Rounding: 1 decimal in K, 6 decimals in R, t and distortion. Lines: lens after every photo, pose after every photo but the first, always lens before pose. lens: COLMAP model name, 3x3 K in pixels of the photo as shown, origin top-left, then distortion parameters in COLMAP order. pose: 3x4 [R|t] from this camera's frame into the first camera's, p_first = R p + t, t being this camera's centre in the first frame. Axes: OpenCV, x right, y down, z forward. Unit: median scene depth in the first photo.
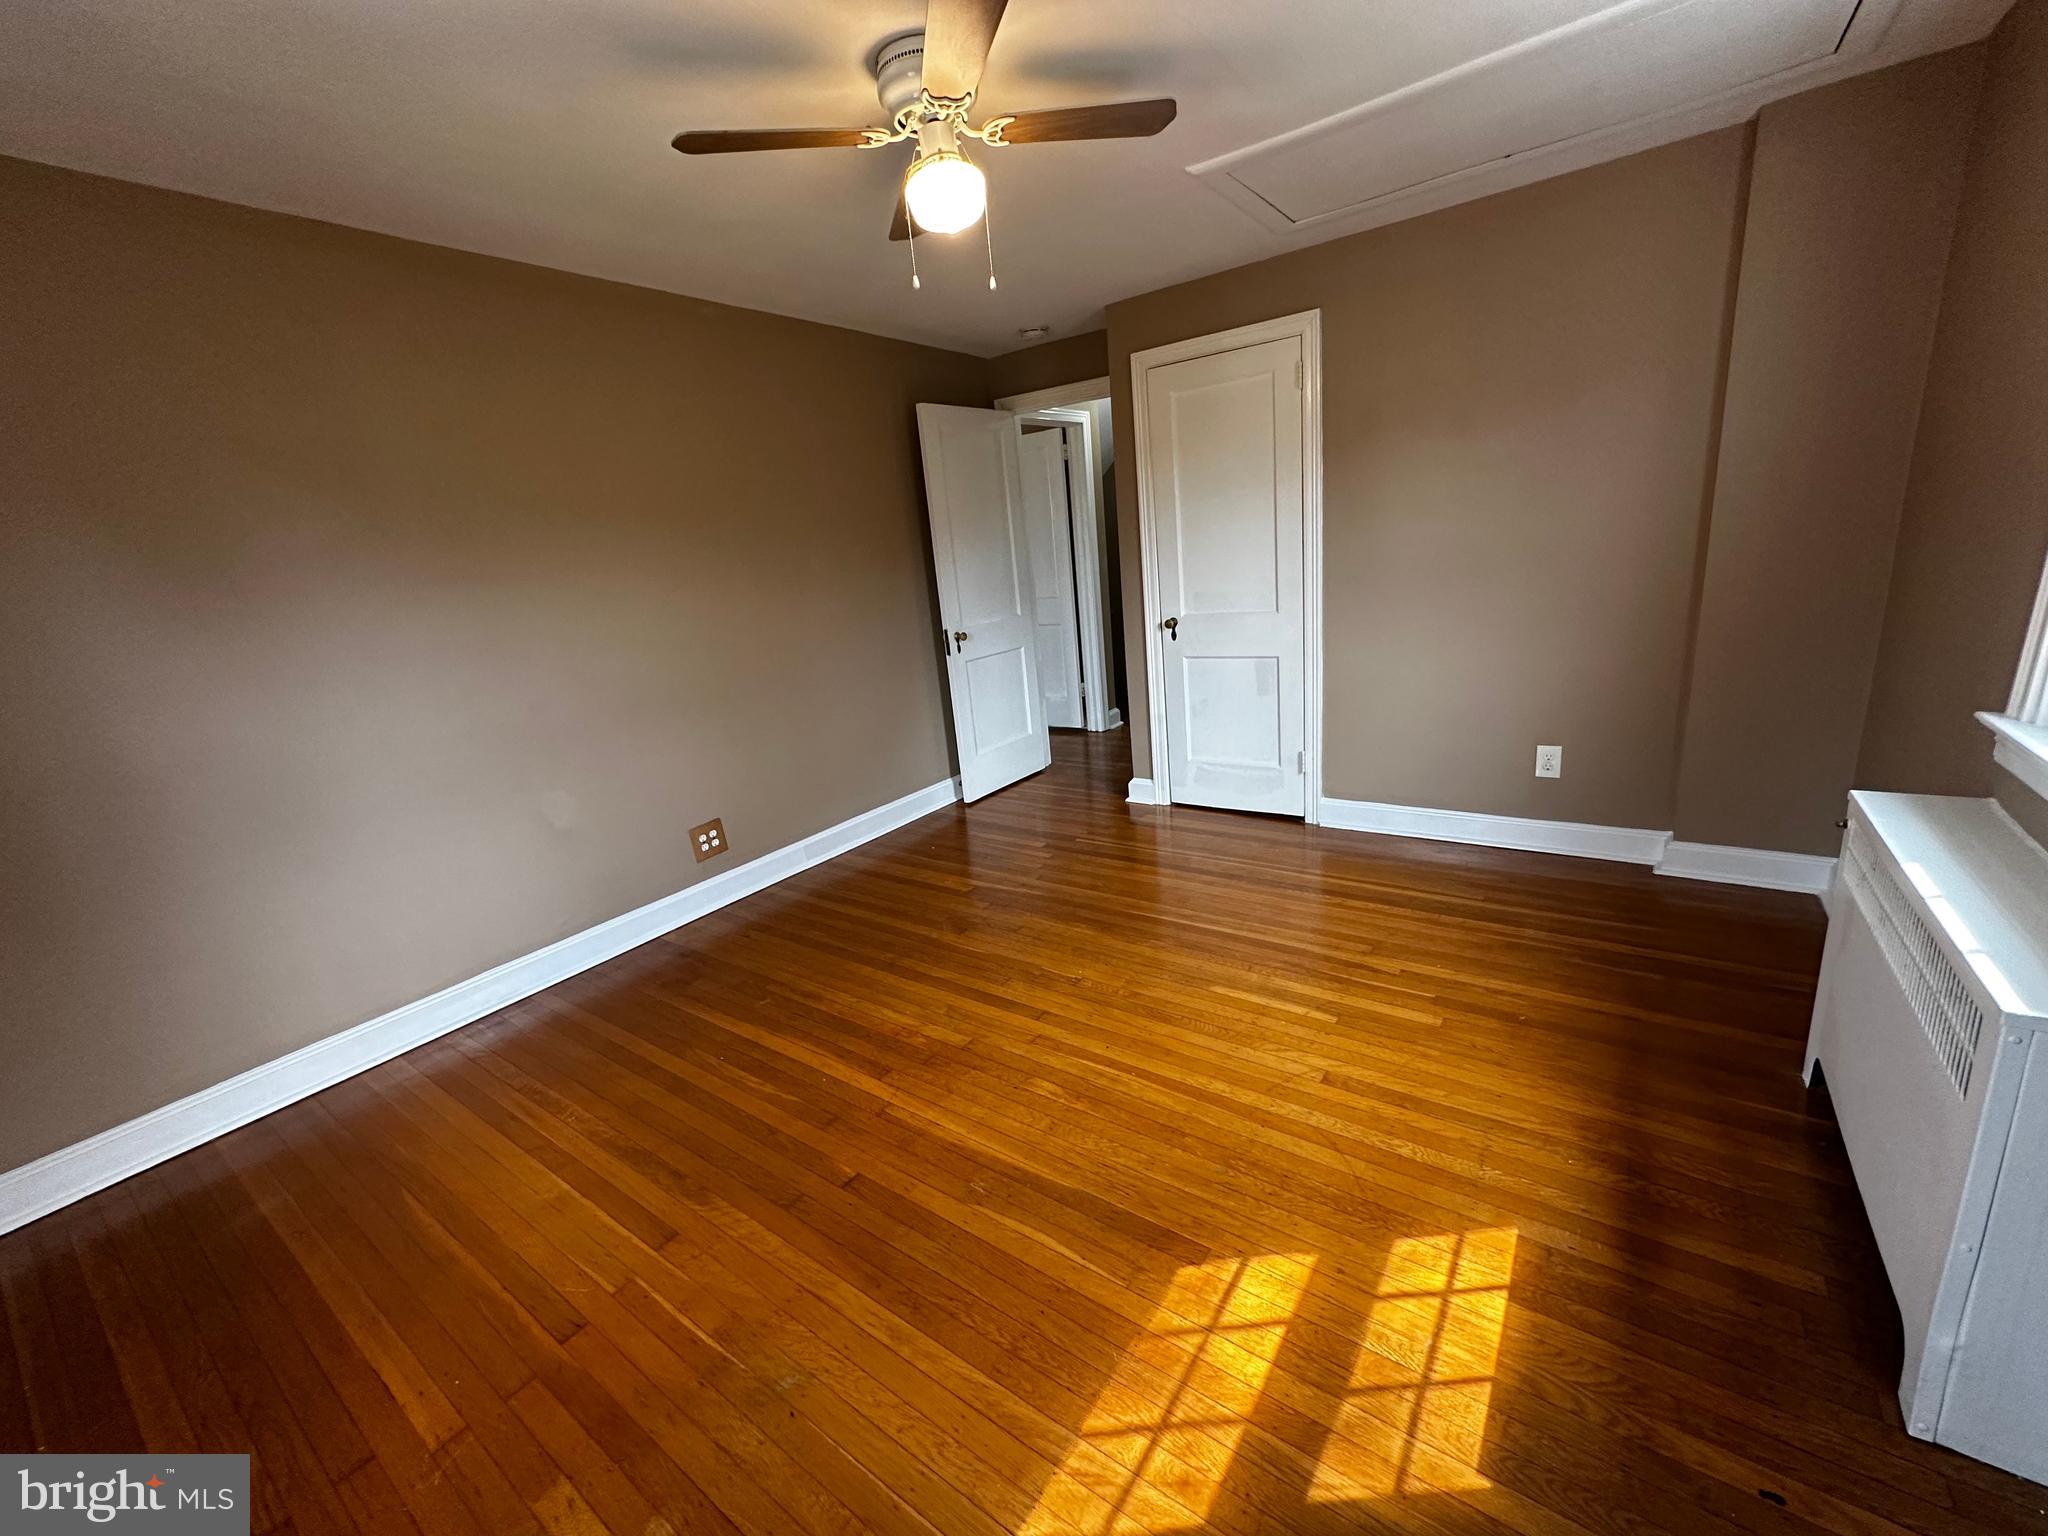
lens RADIAL K [[817.3, 0, 1029.9], [0, 817.3, 771.4], [0, 0, 1]] dist [-0.019542, 0.000000]
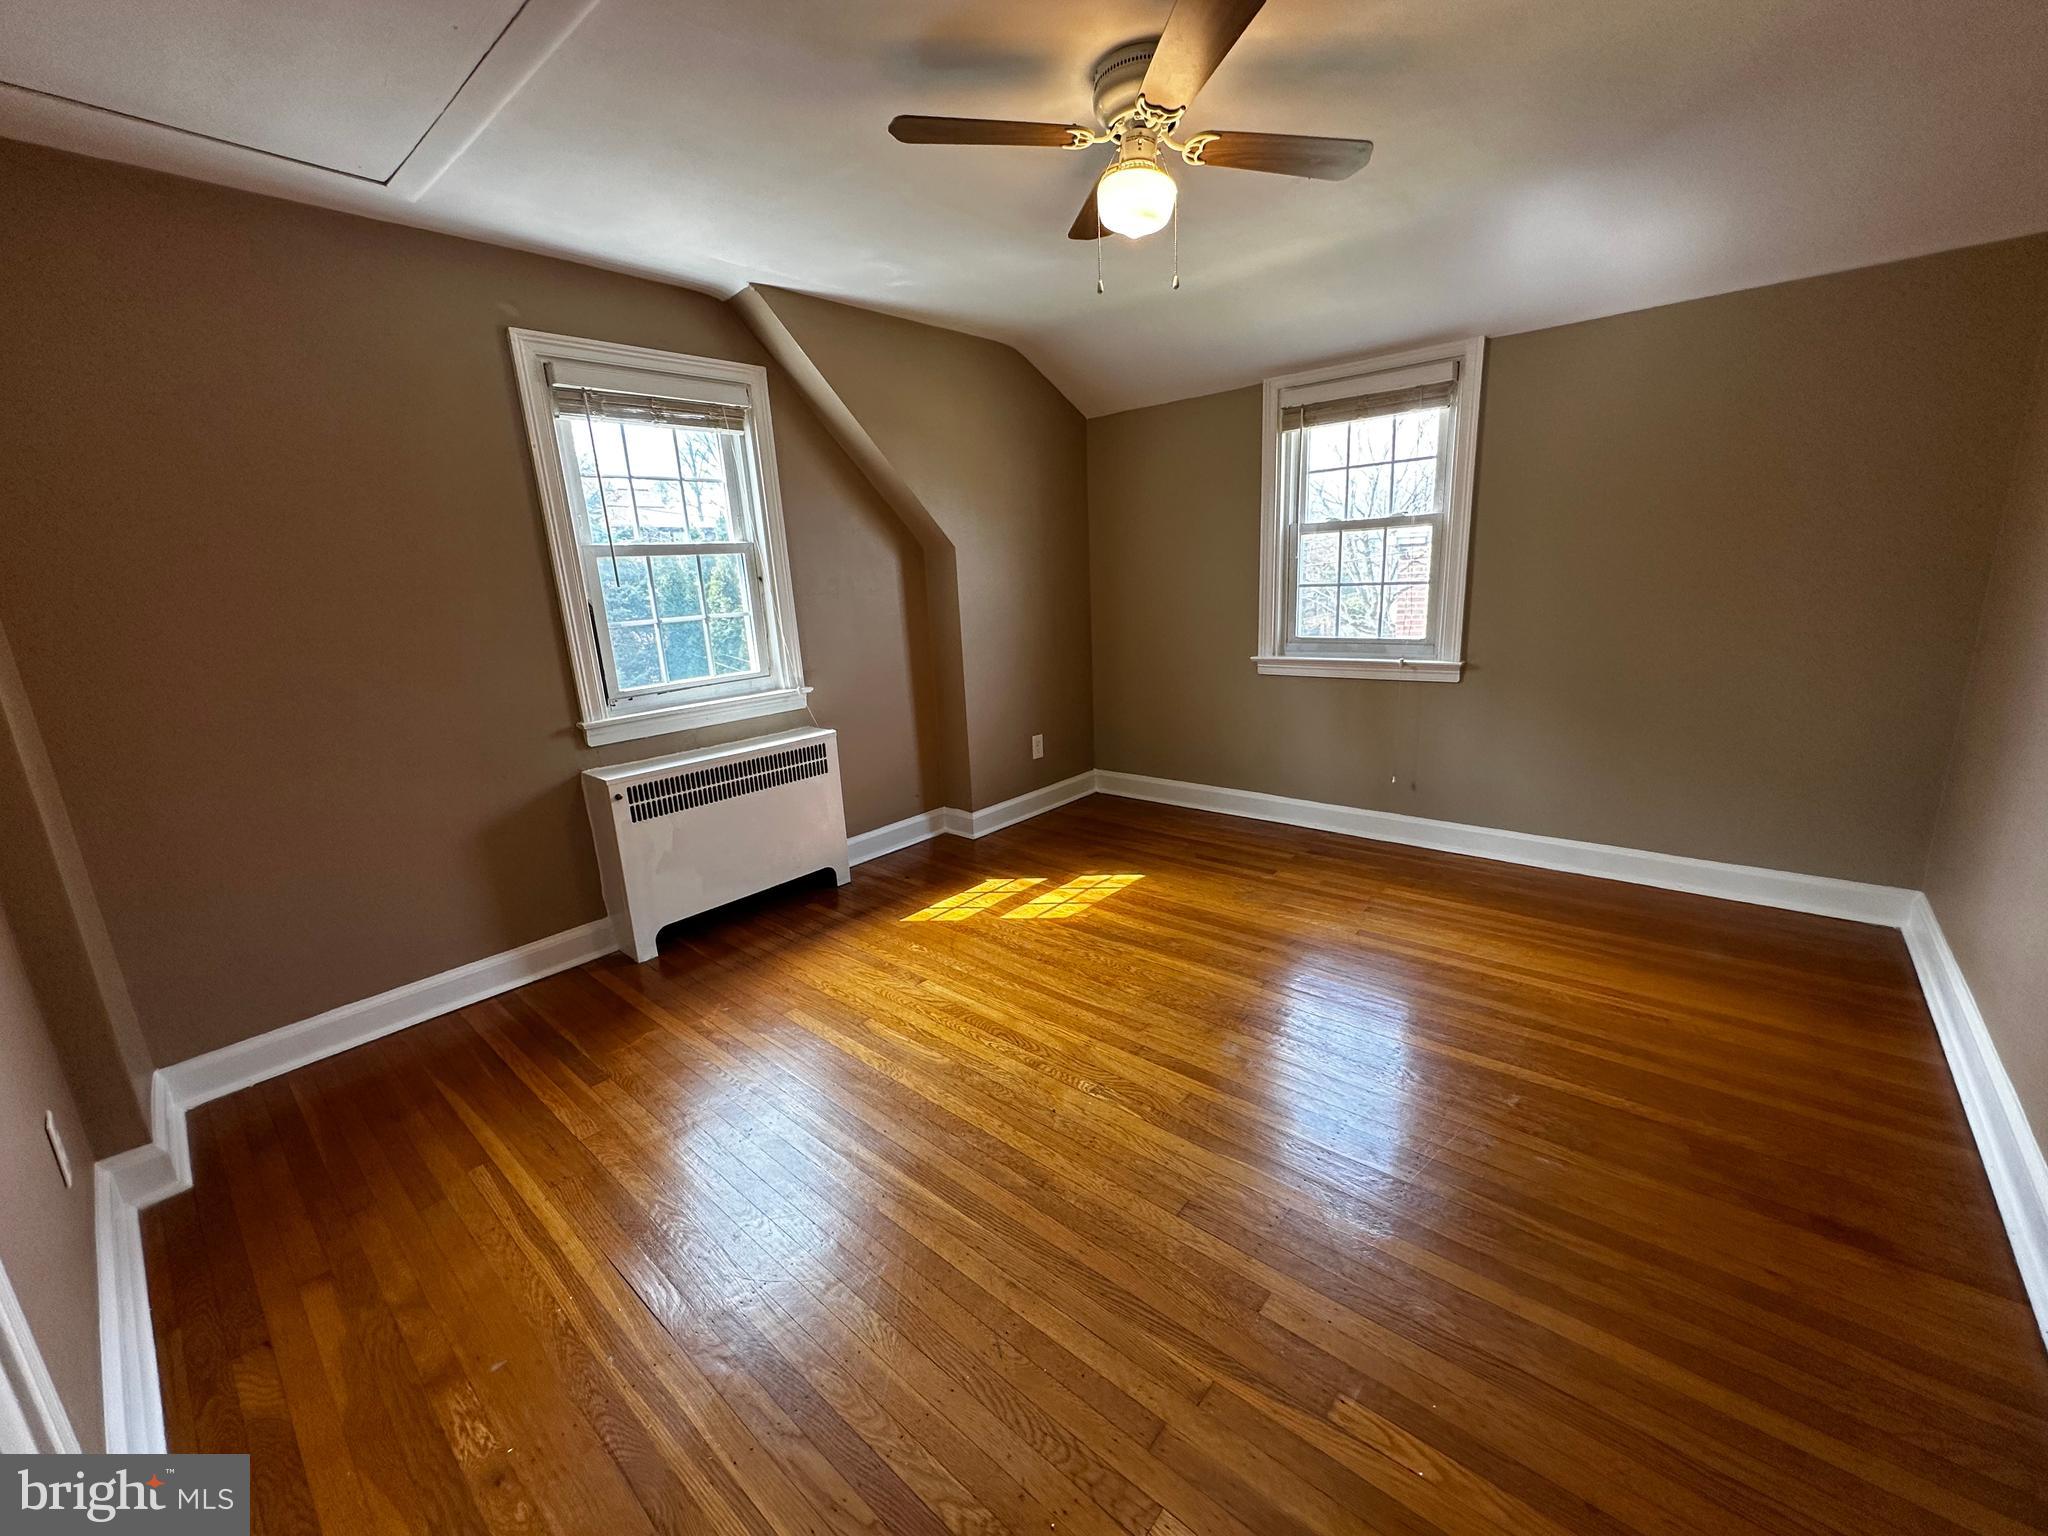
lens RADIAL K [[817.3, 0, 1029.9], [0, 817.3, 771.4], [0, 0, 1]] dist [-0.019542, 0.000000]
pose [[-0.984852, 0.116515, 0.128420, -0.023177], [0.163686, 0.869095, 0.466778, -0.494770], [-0.057222, 0.480727, -0.875001, 1.881166]]
